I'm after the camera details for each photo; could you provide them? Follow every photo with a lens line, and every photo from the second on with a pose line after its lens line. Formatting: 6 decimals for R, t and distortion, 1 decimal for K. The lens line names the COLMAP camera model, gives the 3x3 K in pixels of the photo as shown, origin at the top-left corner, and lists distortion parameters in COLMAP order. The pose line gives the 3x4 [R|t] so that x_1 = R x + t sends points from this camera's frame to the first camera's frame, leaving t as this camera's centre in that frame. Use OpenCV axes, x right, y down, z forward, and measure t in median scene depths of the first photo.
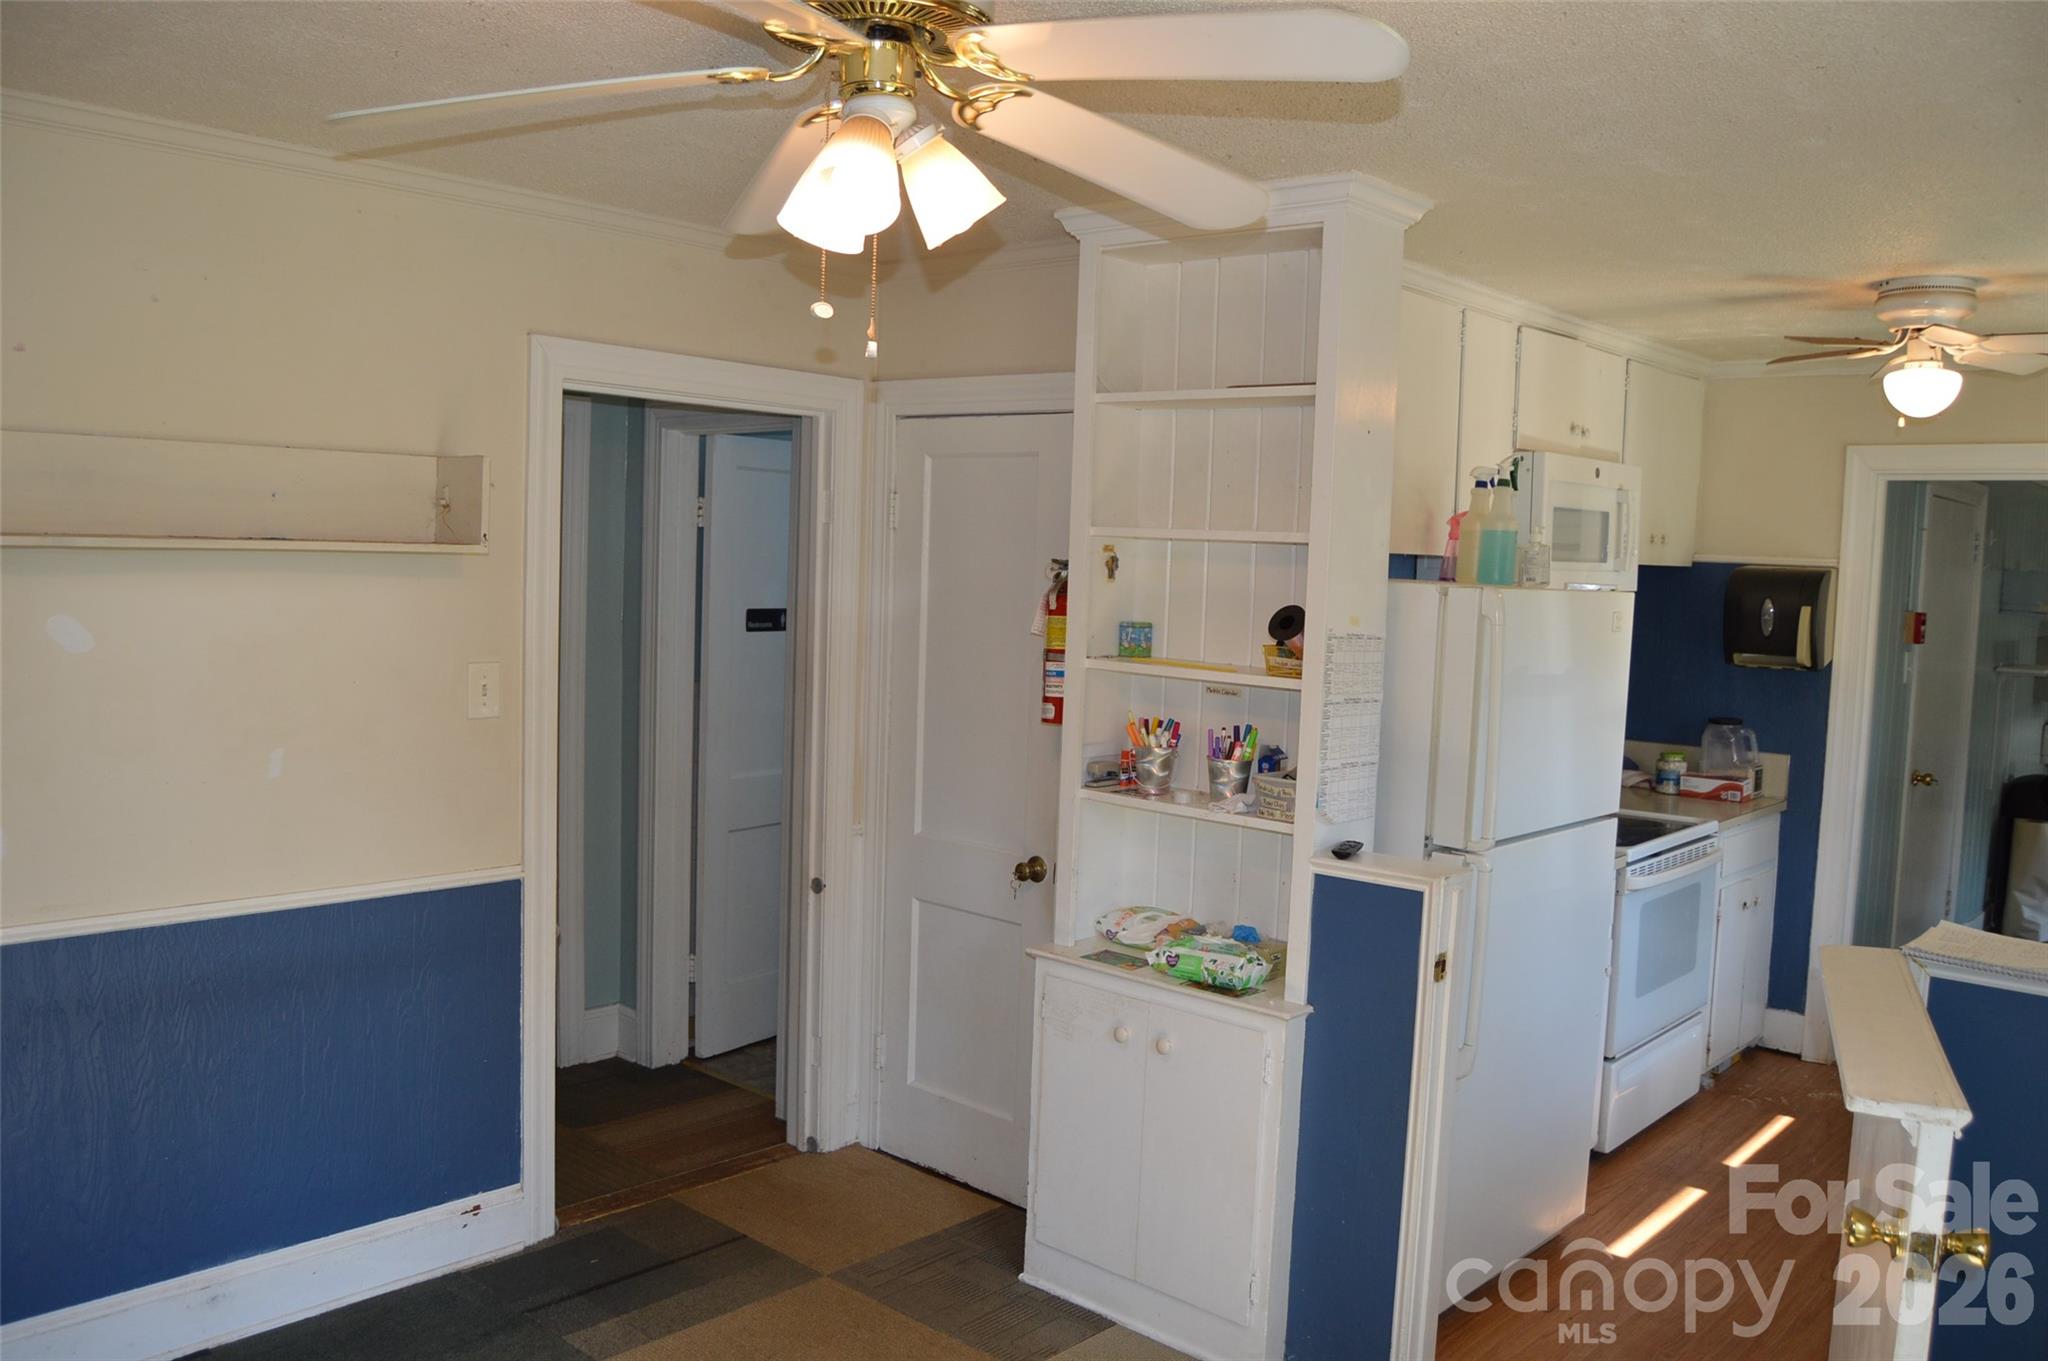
lens RADIAL K [[1637.3, 0, 1024.0], [0, 1637.3, 680.5], [0, 0, 1]] dist [-0.097934, 0.046724]
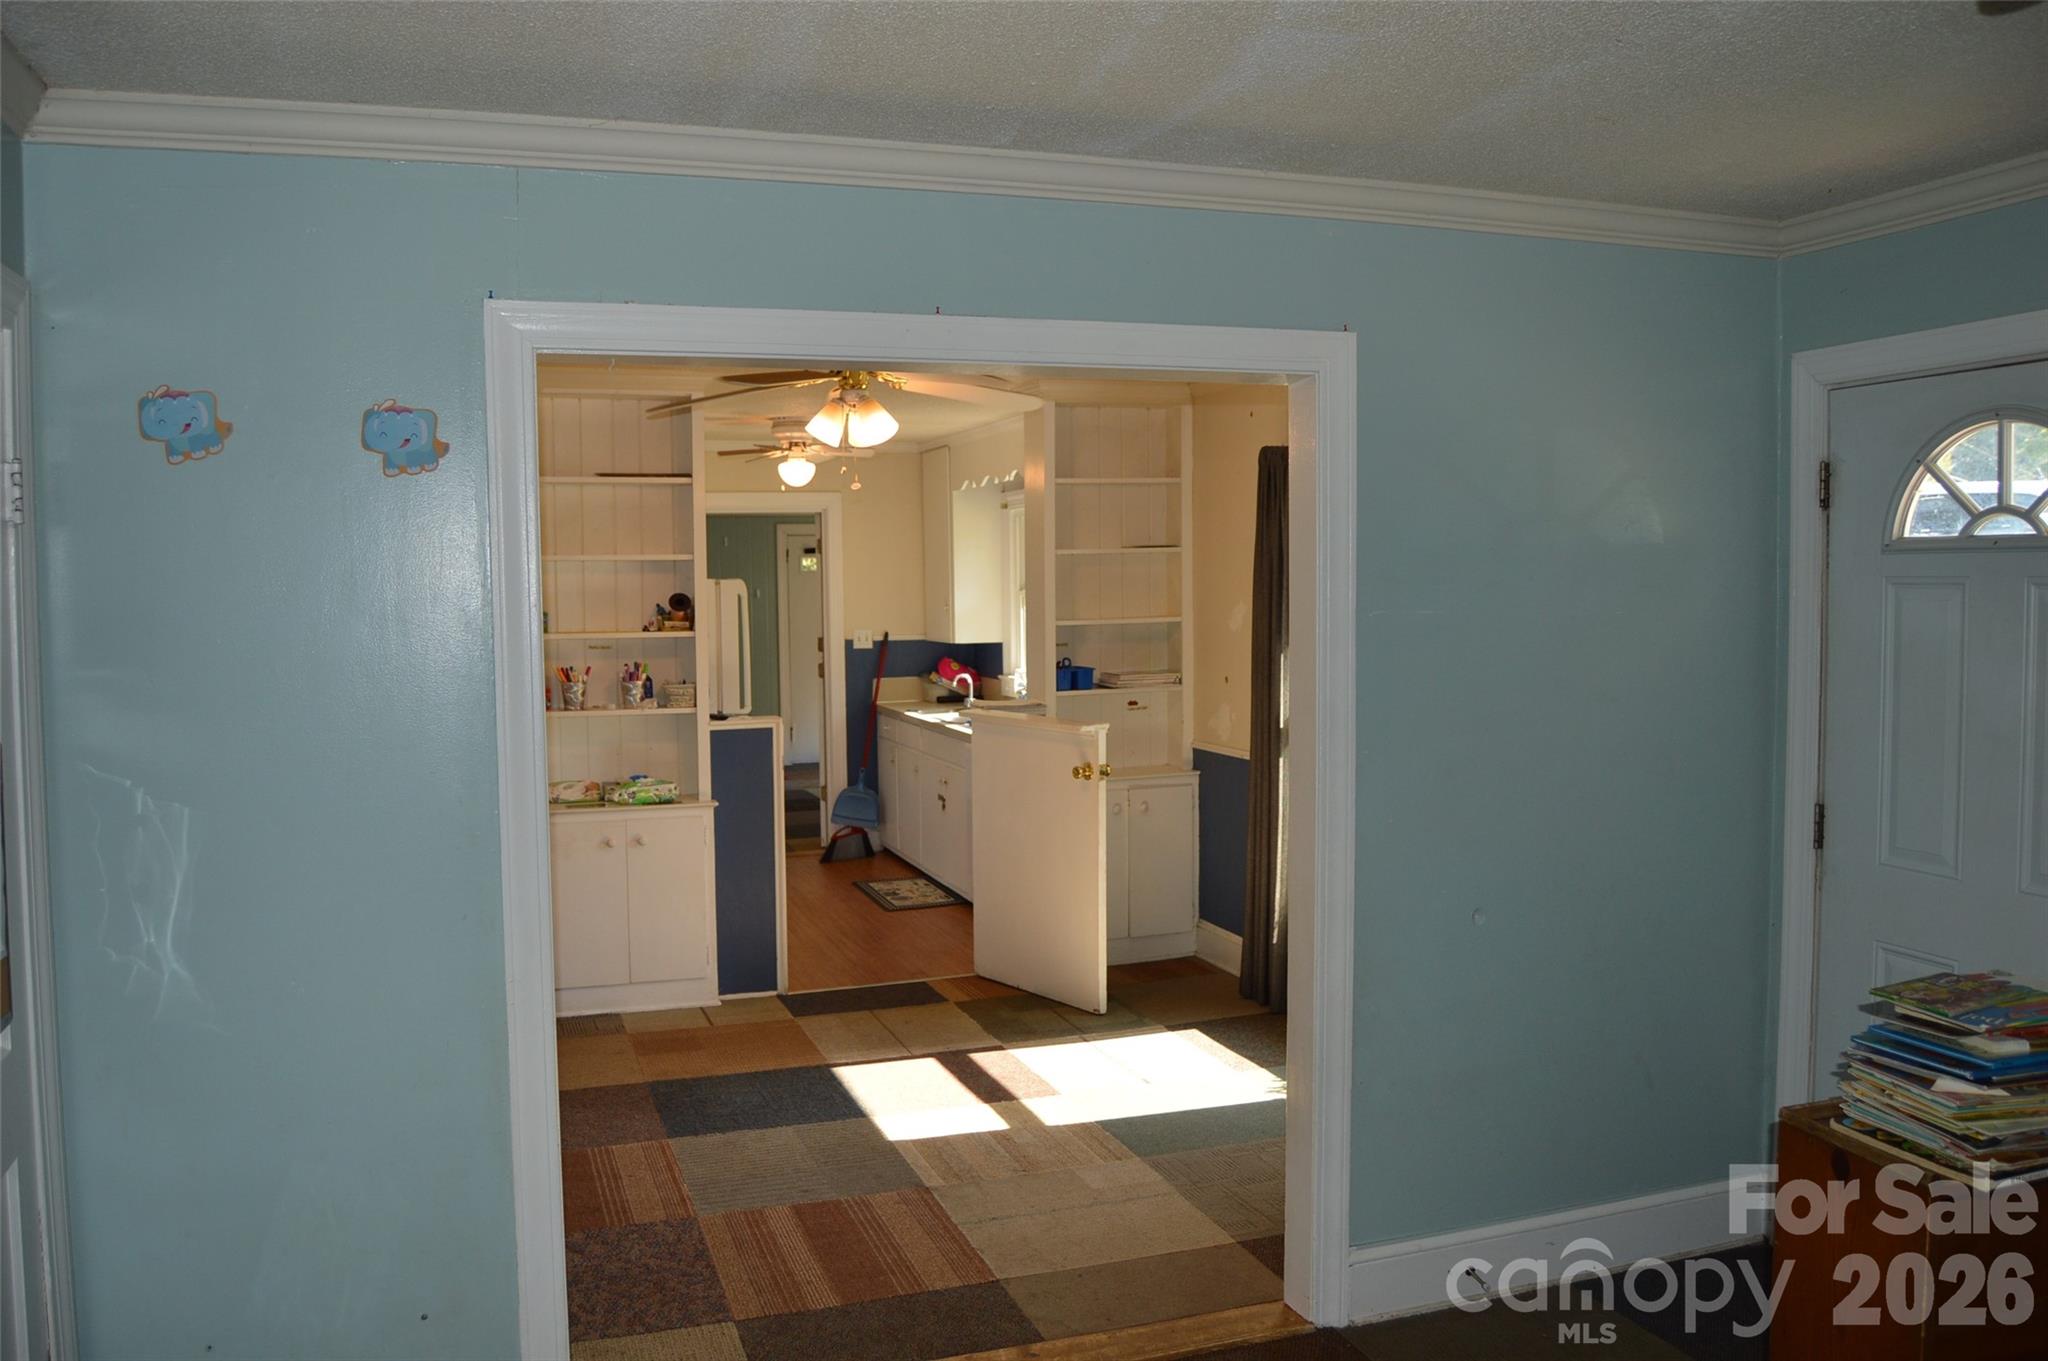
lens RADIAL K [[1637.3, 0, 1024.0], [0, 1637.3, 680.5], [0, 0, 1]] dist [-0.097934, 0.046724]
pose [[0.486304, -0.094847, 0.868627, -0.805260], [0.100453, 0.993569, 0.052250, -0.002622], [-0.867996, 0.061847, 0.492705, -0.171632]]
